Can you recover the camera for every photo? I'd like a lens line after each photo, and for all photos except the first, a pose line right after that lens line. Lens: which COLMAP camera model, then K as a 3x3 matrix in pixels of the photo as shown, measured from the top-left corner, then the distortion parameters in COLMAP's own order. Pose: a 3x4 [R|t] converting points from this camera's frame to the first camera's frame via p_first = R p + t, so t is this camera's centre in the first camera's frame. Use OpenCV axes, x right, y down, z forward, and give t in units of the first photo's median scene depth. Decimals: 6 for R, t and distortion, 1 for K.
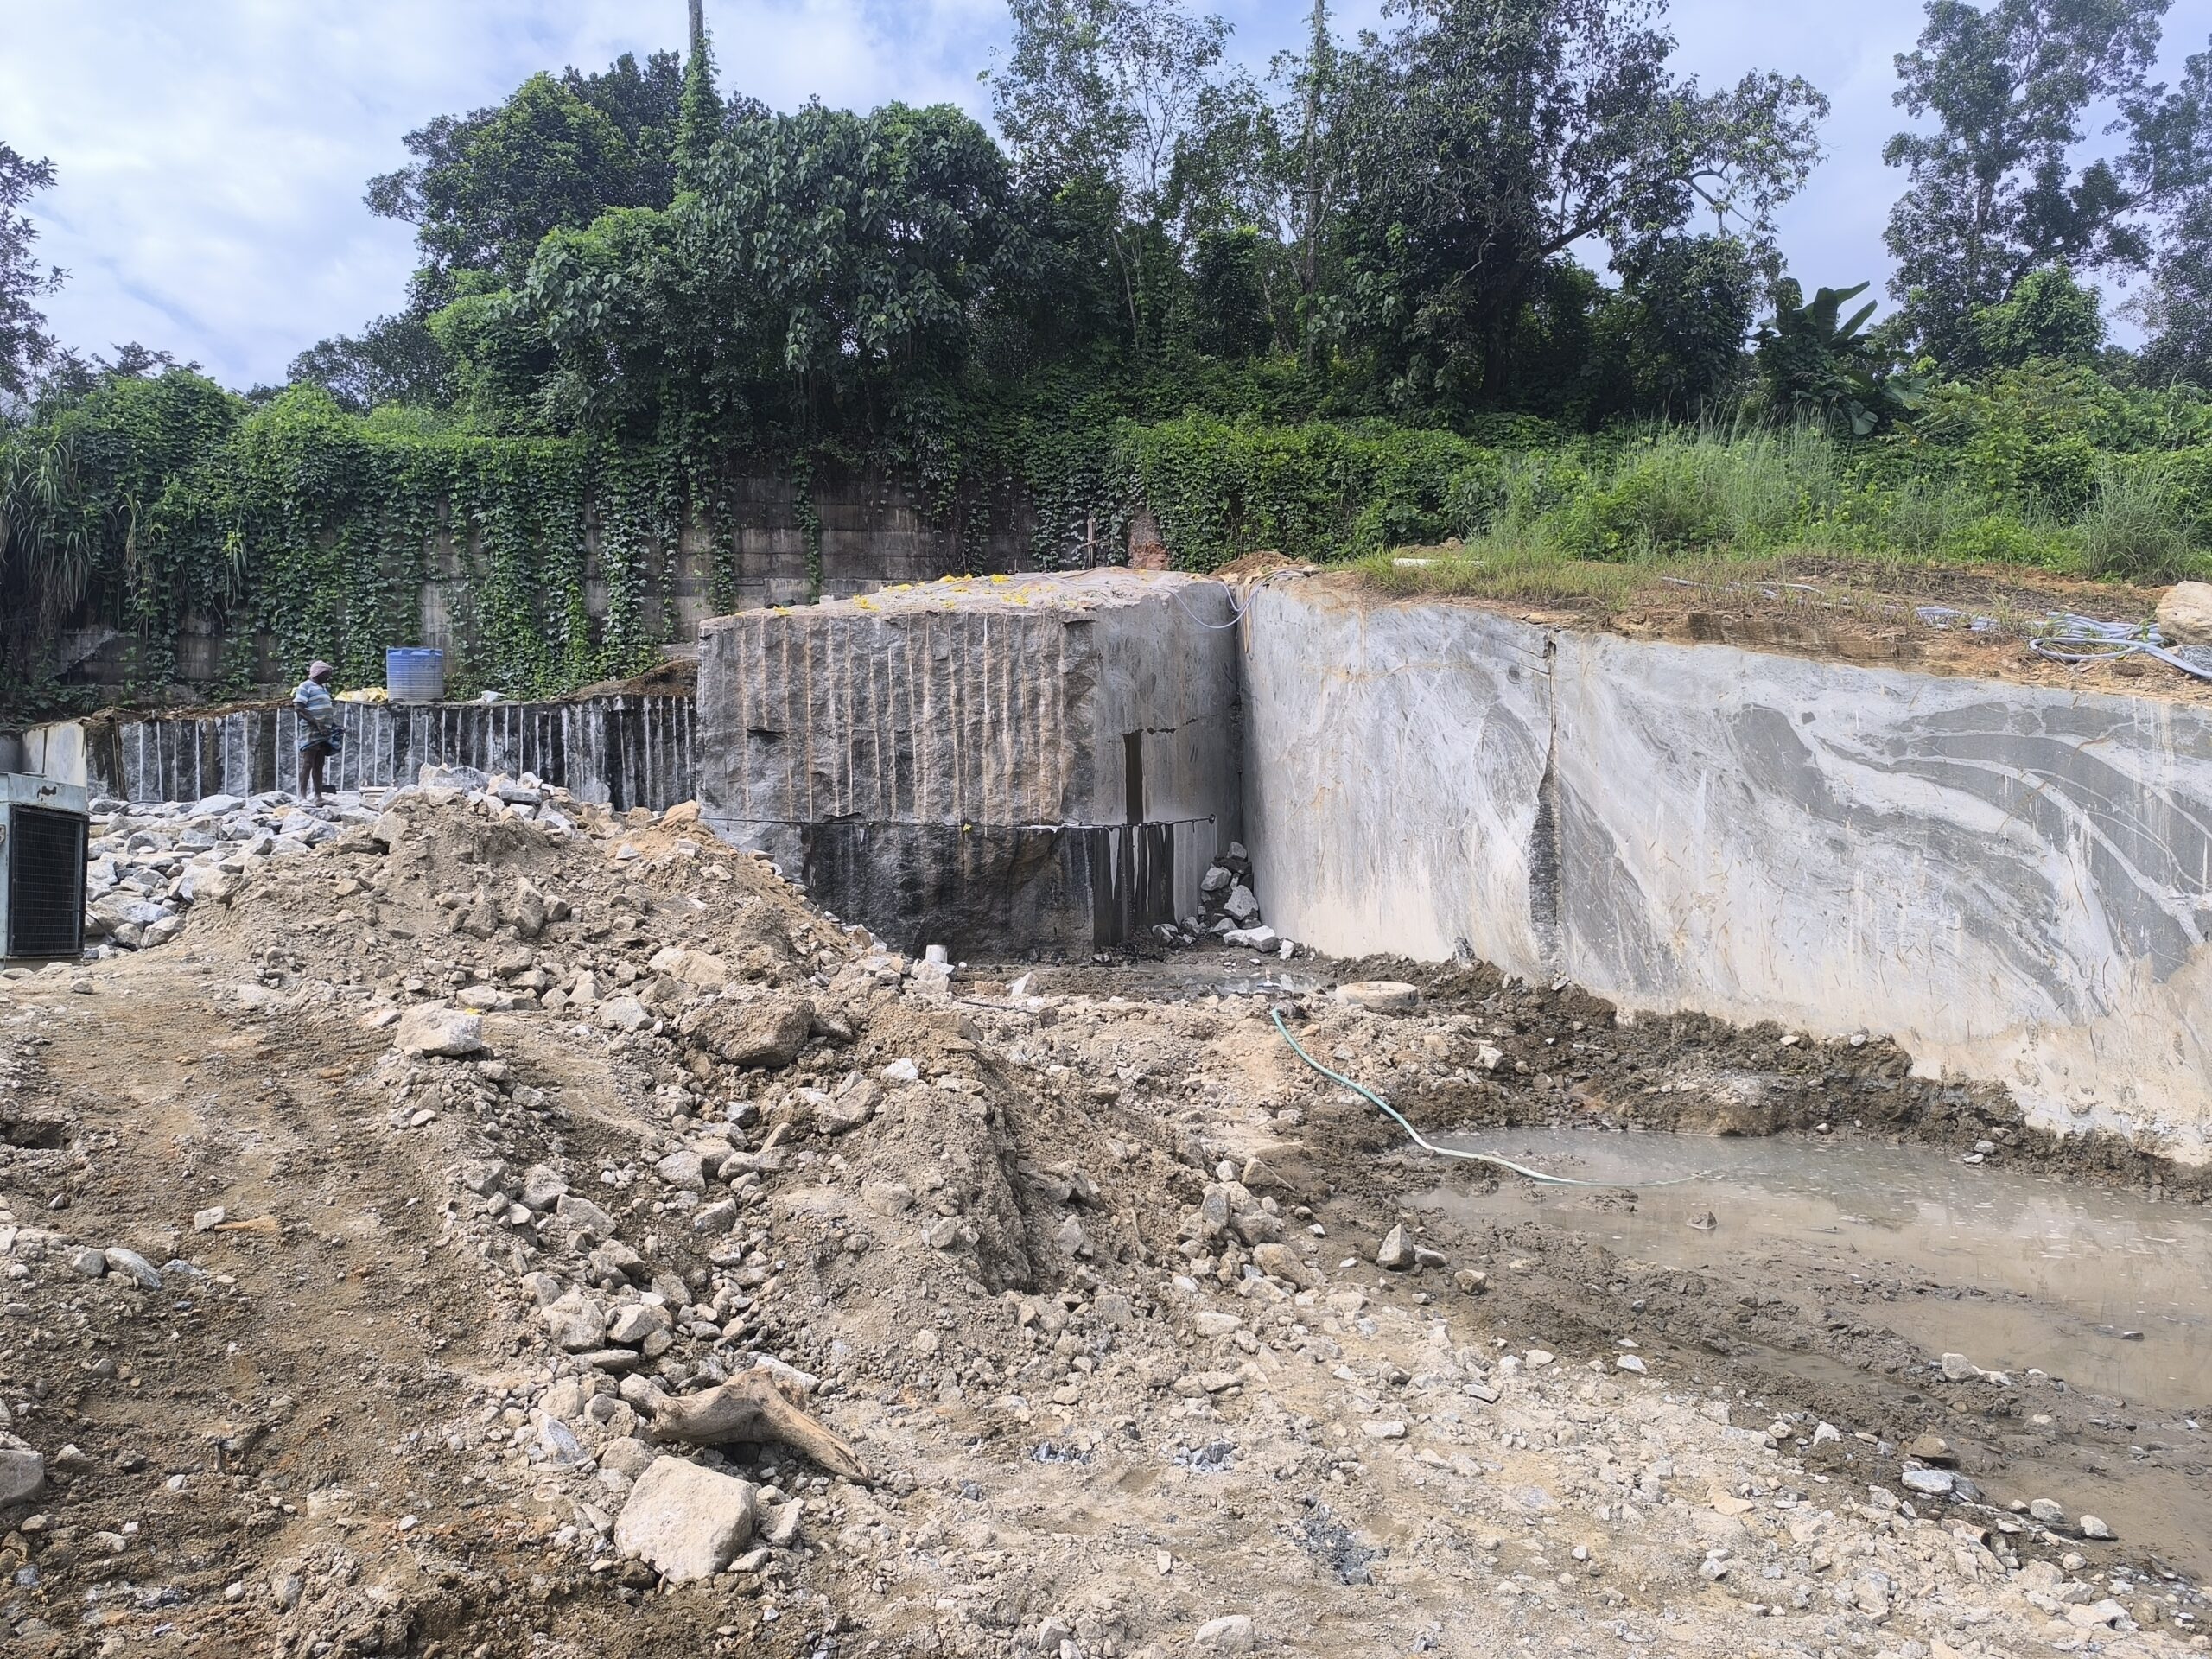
lens RADIAL K [[1504.8, 0, 1106.0], [0, 1504.8, 829.5], [0, 0, 1]] dist [0.034447, -0.041724]
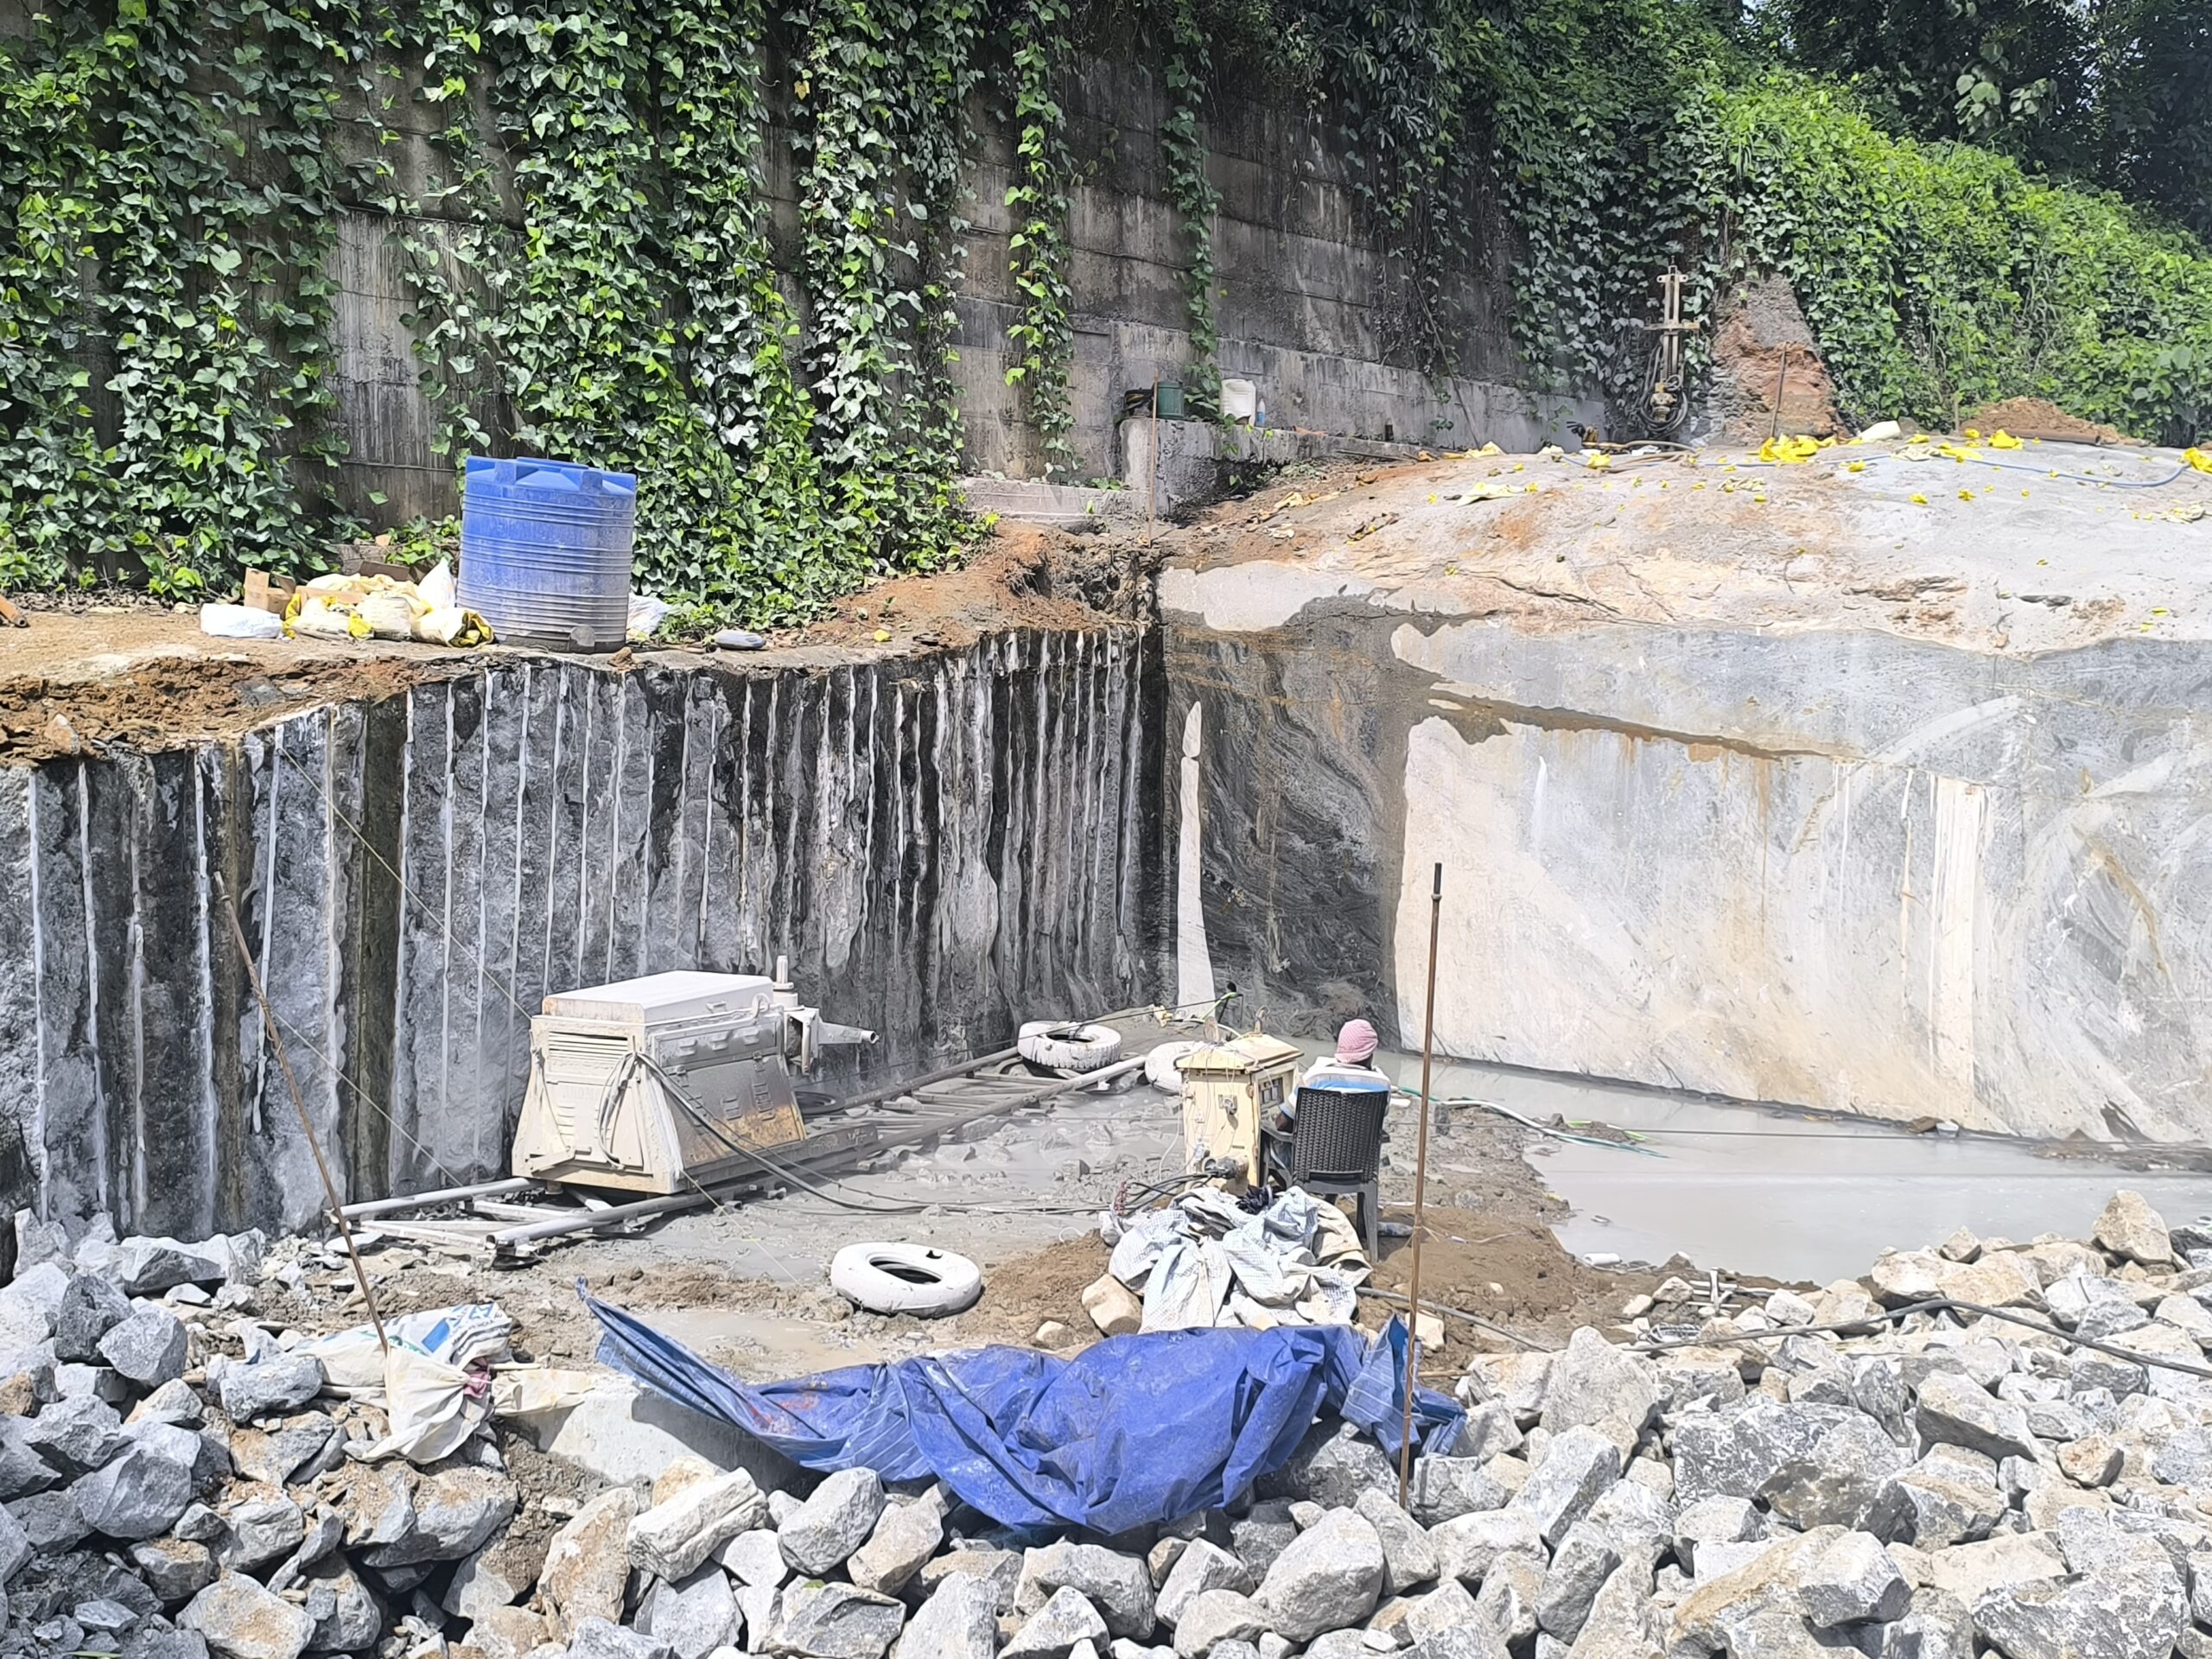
lens RADIAL K [[2256.6, 0, 1106.0], [0, 2256.6, 829.5], [0, 0, 1]] dist [0.021010, -0.049491]
pose [[0.798547, -0.011919, 0.601814, -0.651977], [-0.041692, 0.996308, 0.075052, -0.085994], [-0.600487, -0.085023, 0.795102, 0.575249]]
